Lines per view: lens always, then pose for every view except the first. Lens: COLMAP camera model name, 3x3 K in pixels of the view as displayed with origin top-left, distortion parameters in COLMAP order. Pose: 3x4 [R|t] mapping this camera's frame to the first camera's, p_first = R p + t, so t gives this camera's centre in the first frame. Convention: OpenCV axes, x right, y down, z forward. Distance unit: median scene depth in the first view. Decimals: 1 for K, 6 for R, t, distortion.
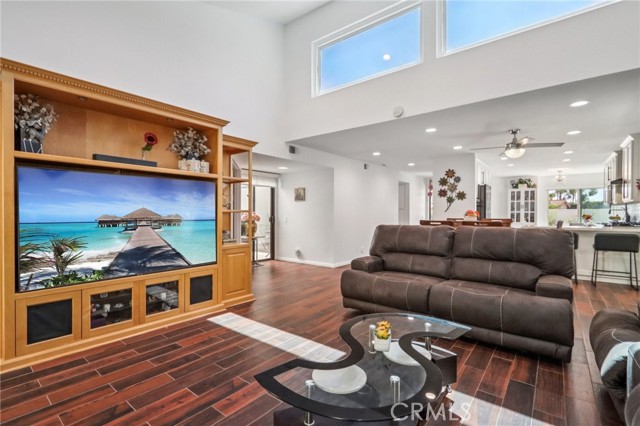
lens RADIAL K [[295.9, 0, 312.6], [0, 295.9, 212.0], [0, 0, 1]] dist [-0.005627, -0.001597]
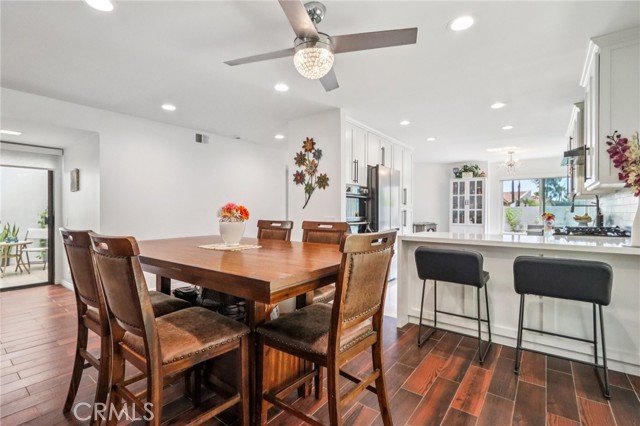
lens RADIAL K [[295.9, 0, 312.6], [0, 295.9, 212.0], [0, 0, 1]] dist [-0.005627, -0.001597]
pose [[0.999740, 0.000535, 0.022783, 0.410802], [-0.000657, 0.999986, 0.005344, 0.002451], [-0.022780, -0.005358, 0.999726, 0.356742]]
